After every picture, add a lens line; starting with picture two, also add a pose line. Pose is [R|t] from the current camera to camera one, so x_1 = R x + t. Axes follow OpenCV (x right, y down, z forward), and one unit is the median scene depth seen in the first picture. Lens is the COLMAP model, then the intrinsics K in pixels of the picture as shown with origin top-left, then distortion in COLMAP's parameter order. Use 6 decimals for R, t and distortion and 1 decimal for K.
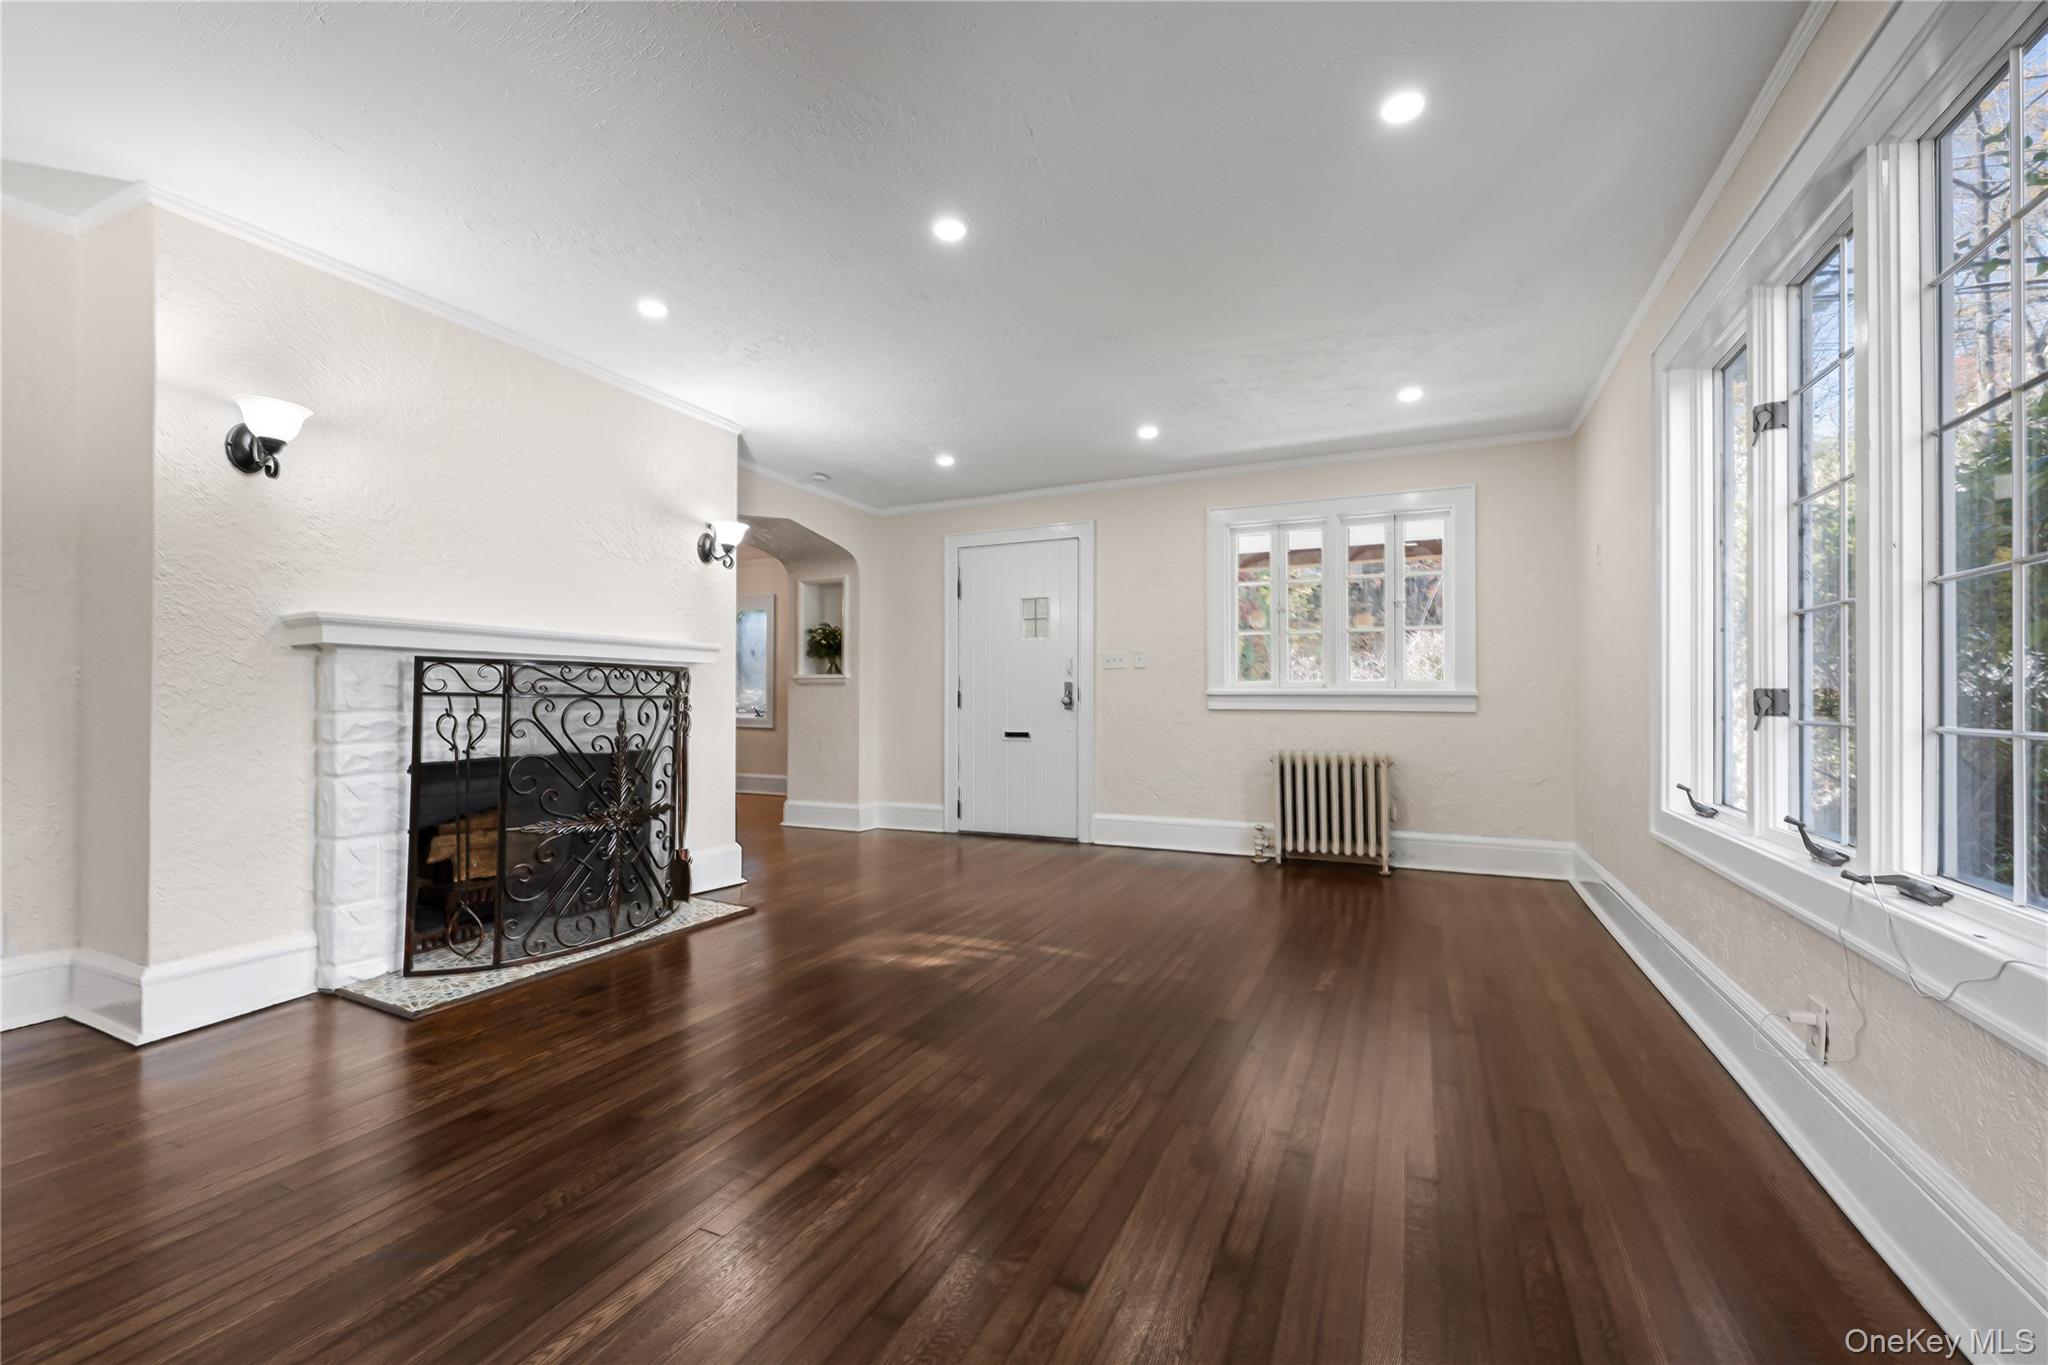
lens RADIAL K [[828.4, 0, 1022.5], [0, 828.4, 697.3], [0, 0, 1]] dist [0.001047, 0.000117]
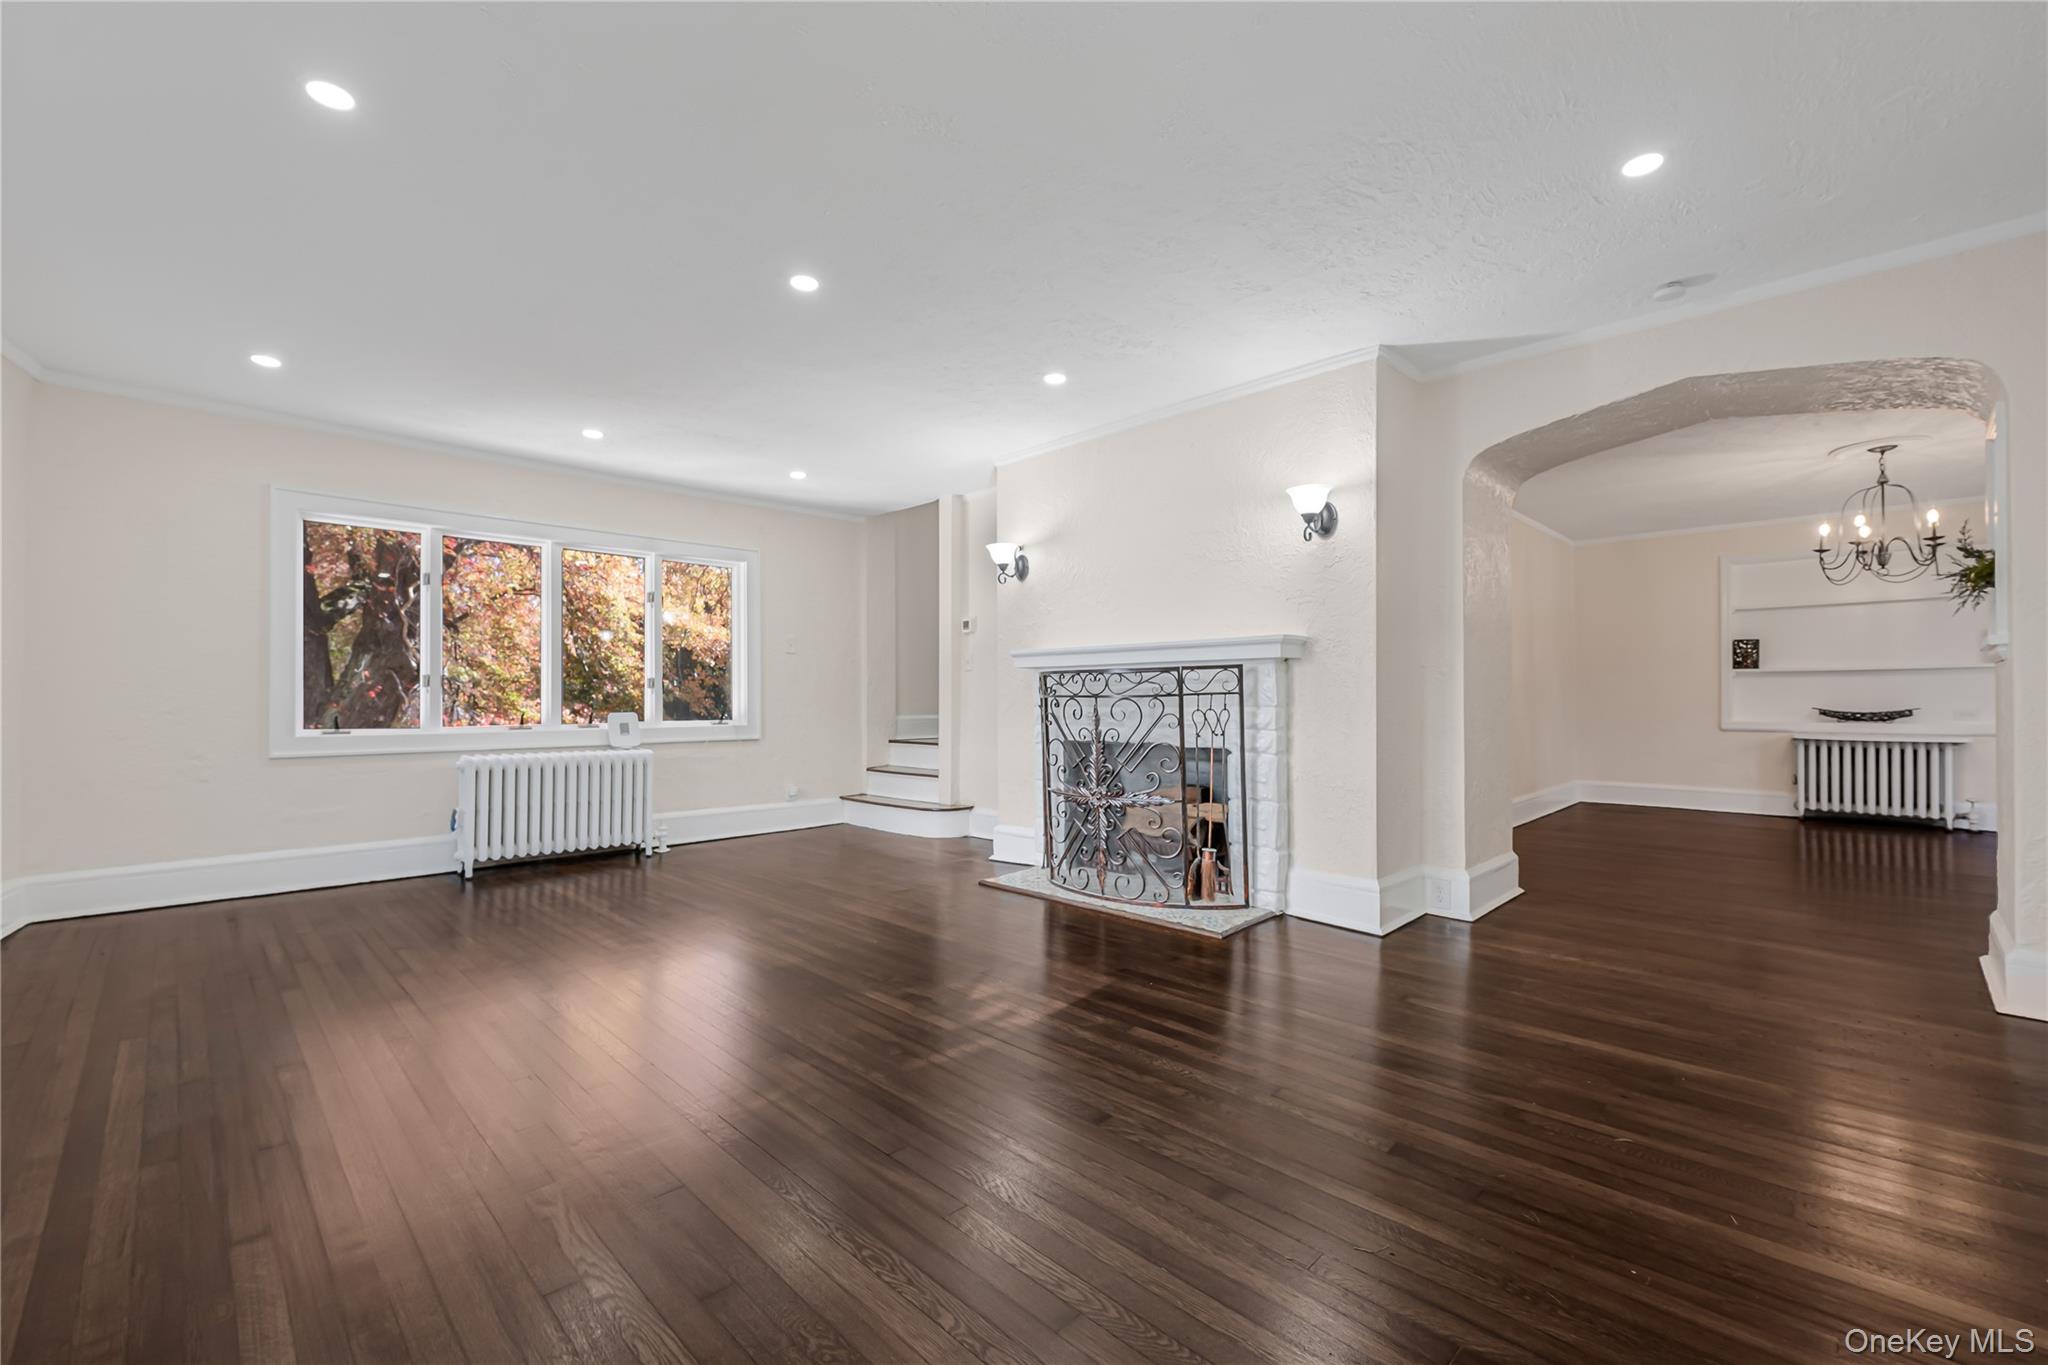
lens RADIAL K [[848.3, 0, 1035.2], [0, 848.3, 692.8], [0, 0, 1]] dist [0.000229, 0.000130]
pose [[-0.326831, -0.005508, -0.945067, 0.693765], [0.007264, 0.999939, -0.008340, 0.003707], [0.945055, -0.009591, -0.326771, 1.289106]]
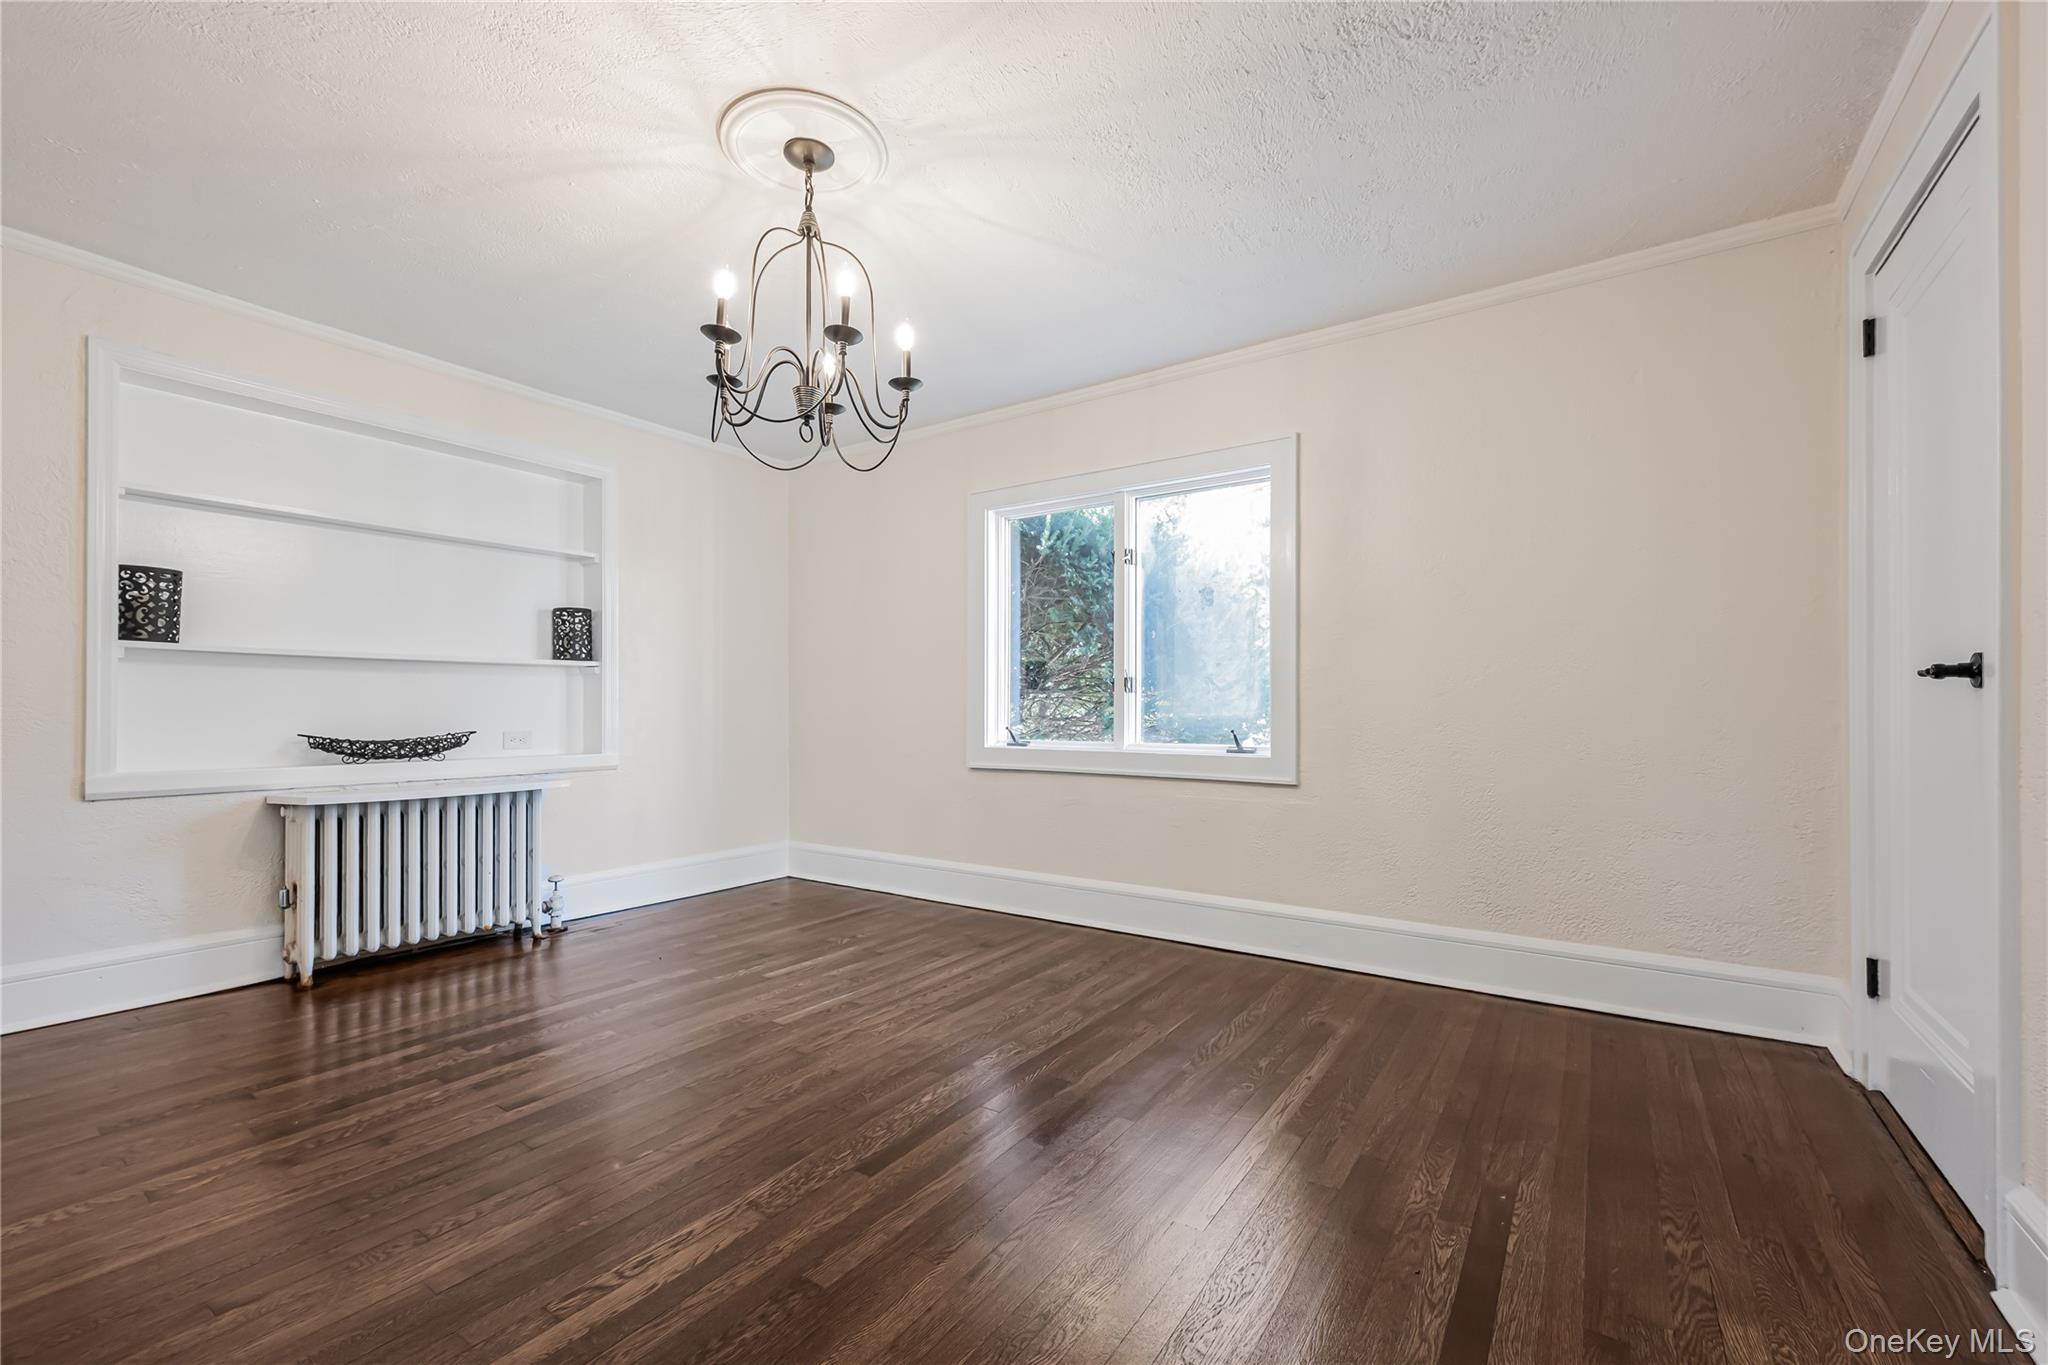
lens RADIAL K [[849.3, 0, 1009.3], [0, 849.3, 673.7], [0, 0, 1]] dist [0.000200, 0.000005]
pose [[0.986134, -0.010258, -0.165634, -0.954978], [0.004437, 0.999361, -0.035471, 0.005479], [0.165892, 0.034245, 0.985549, 1.592434]]
